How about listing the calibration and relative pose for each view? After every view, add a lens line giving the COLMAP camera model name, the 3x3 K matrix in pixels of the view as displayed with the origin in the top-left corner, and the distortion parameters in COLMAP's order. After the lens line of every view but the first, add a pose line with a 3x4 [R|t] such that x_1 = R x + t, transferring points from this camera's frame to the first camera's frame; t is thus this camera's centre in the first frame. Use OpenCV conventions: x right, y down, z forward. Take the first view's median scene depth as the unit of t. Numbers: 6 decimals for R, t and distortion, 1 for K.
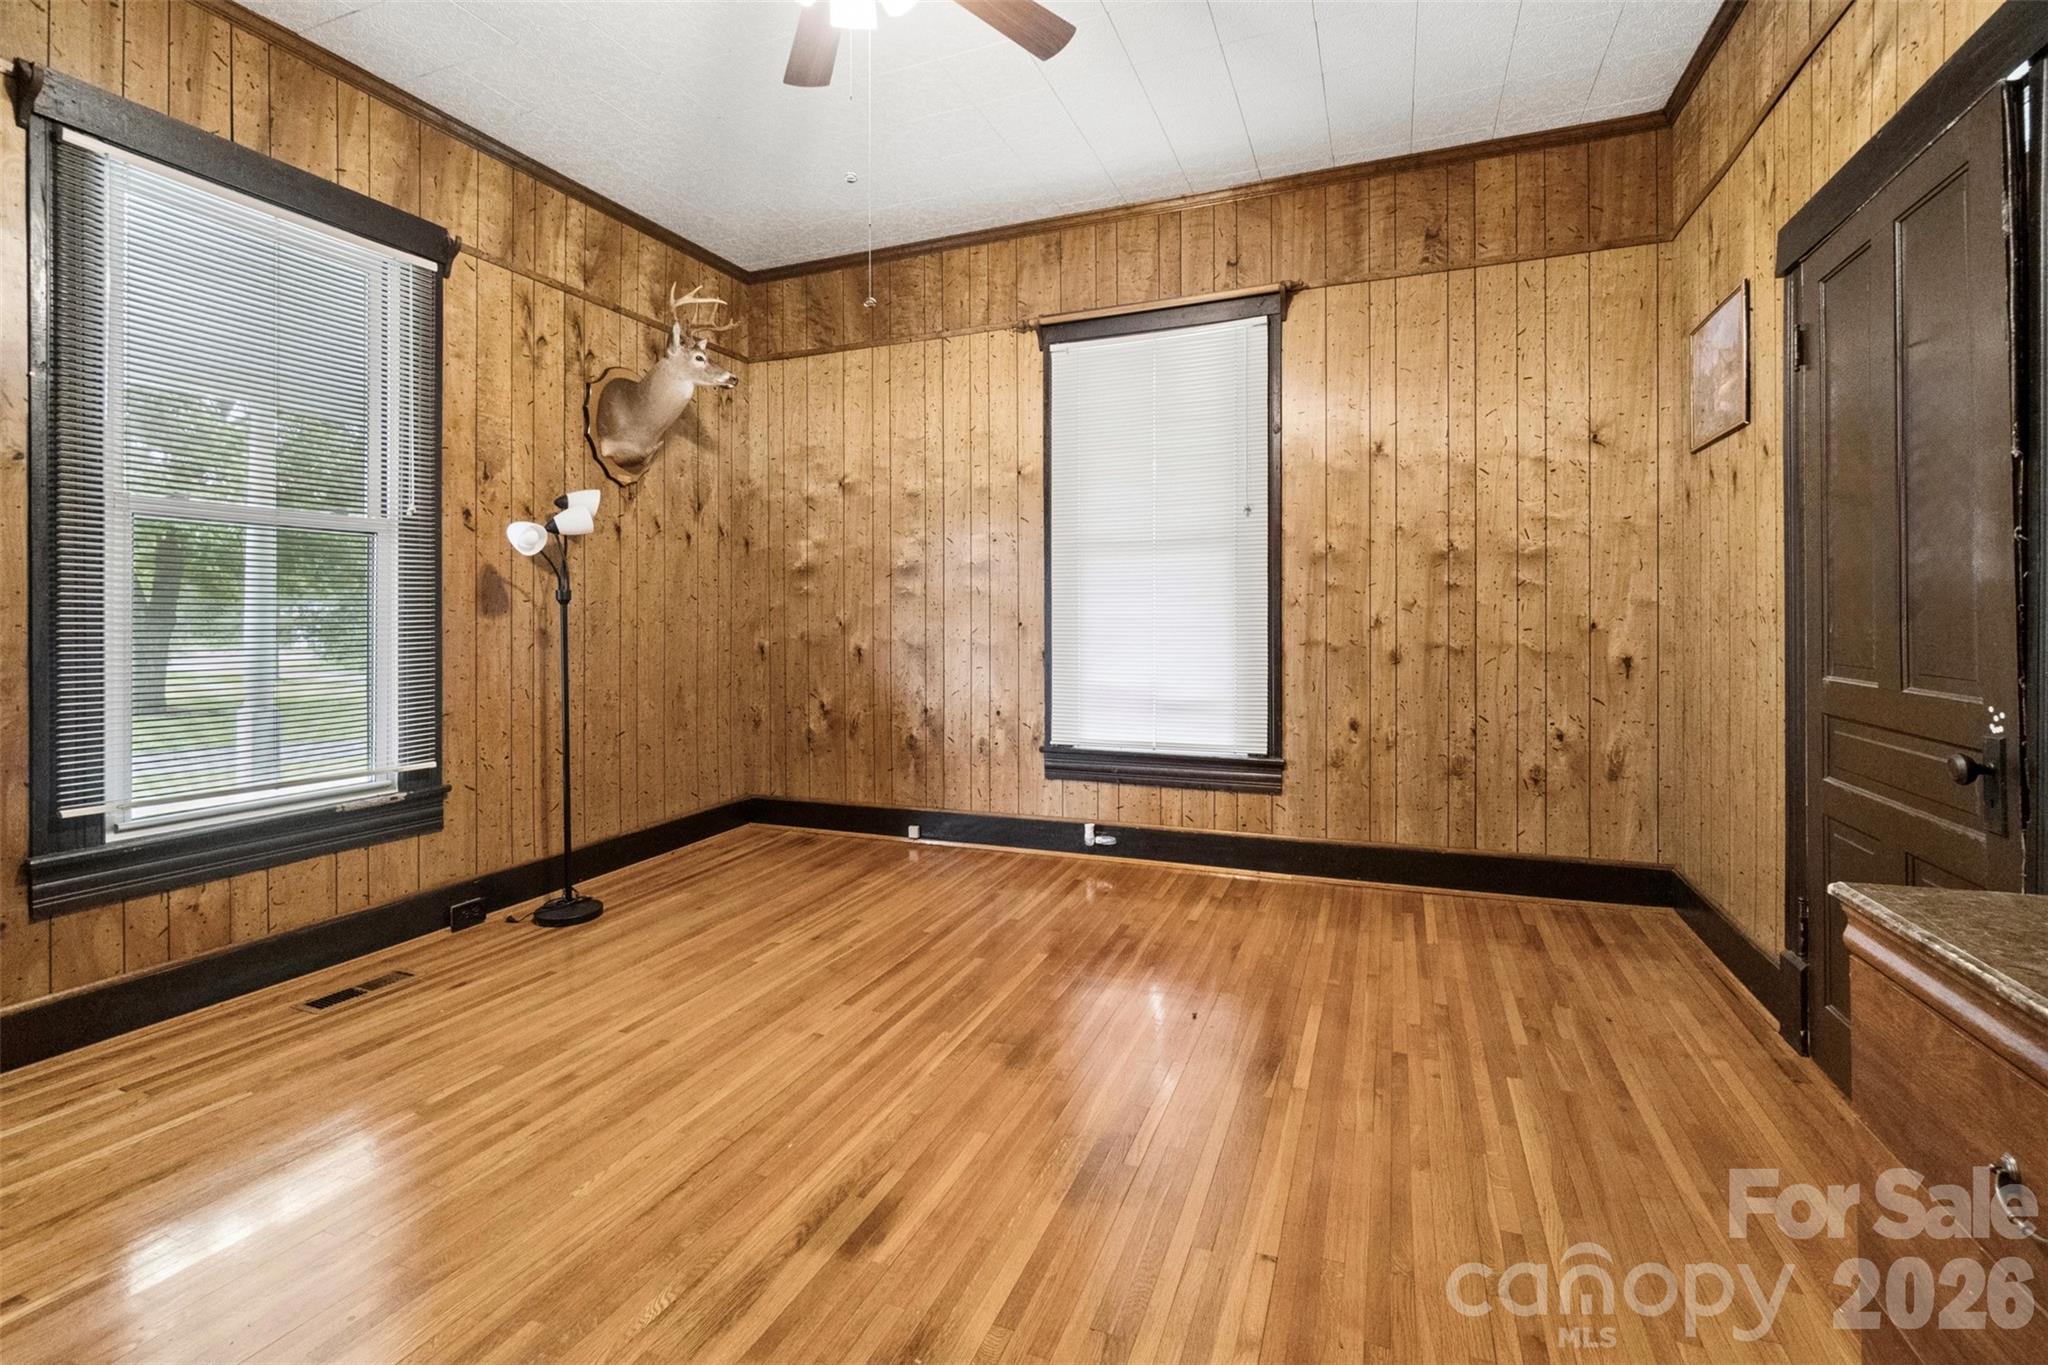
lens RADIAL K [[910.7, 0, 1022.9], [0, 910.7, 620.7], [0, 0, 1]] dist [-0.017060, 0.000273]
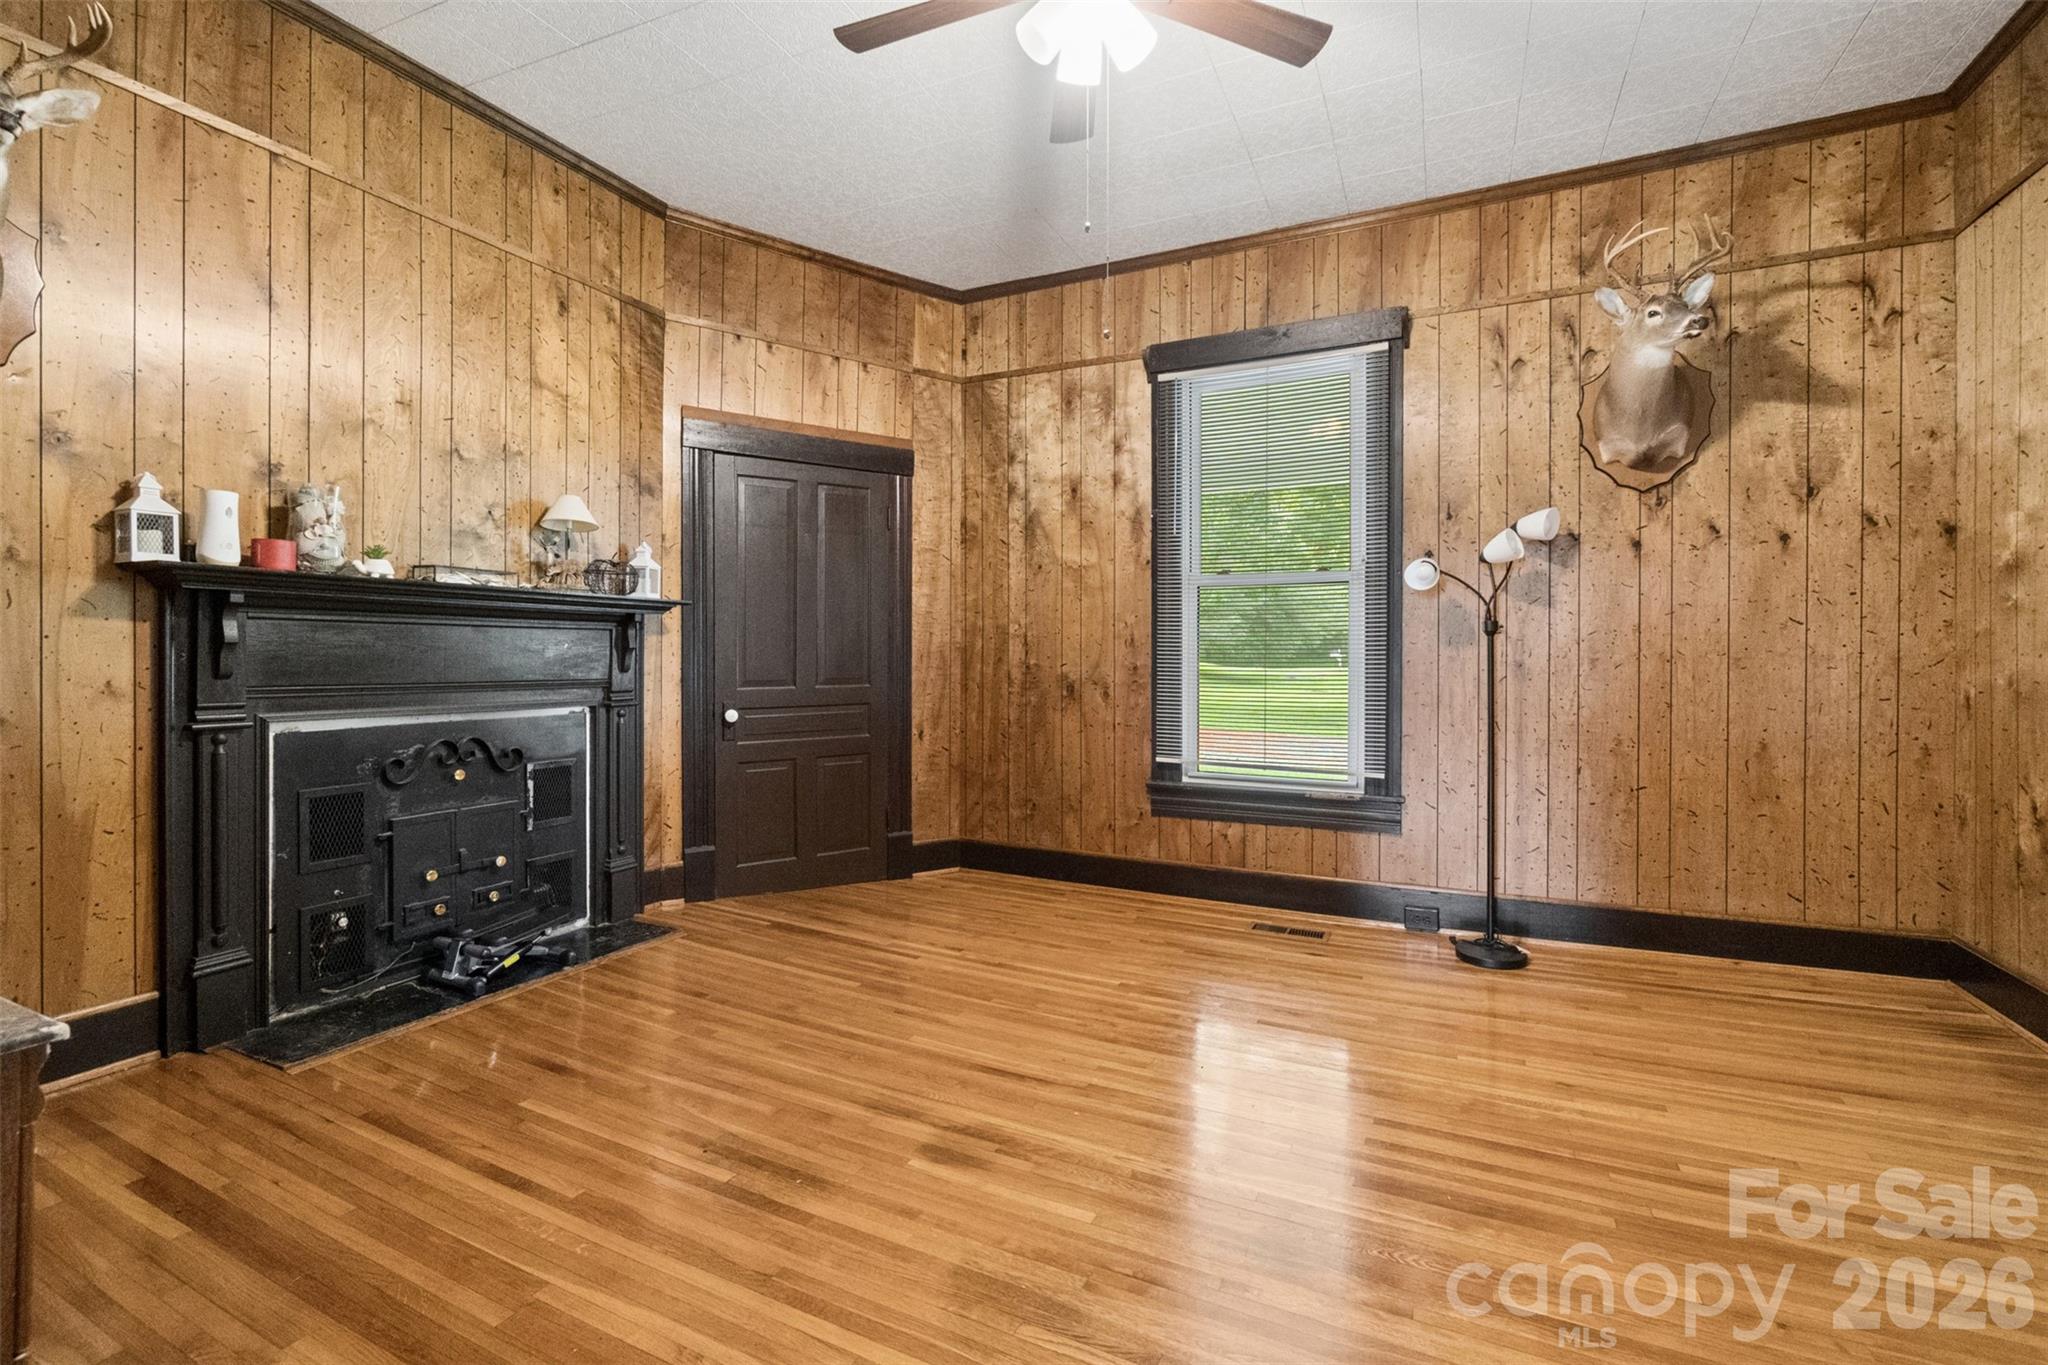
lens RADIAL K [[883.8, 0, 1009.6], [0, 883.8, 658.3], [0, 0, 1]] dist [-0.002754, 0.000337]
pose [[-0.075914, 0.006281, -0.997095, 0.447393], [-0.005451, 0.999963, 0.006715, 0.002668], [0.997099, 0.005945, -0.075877, 0.525717]]
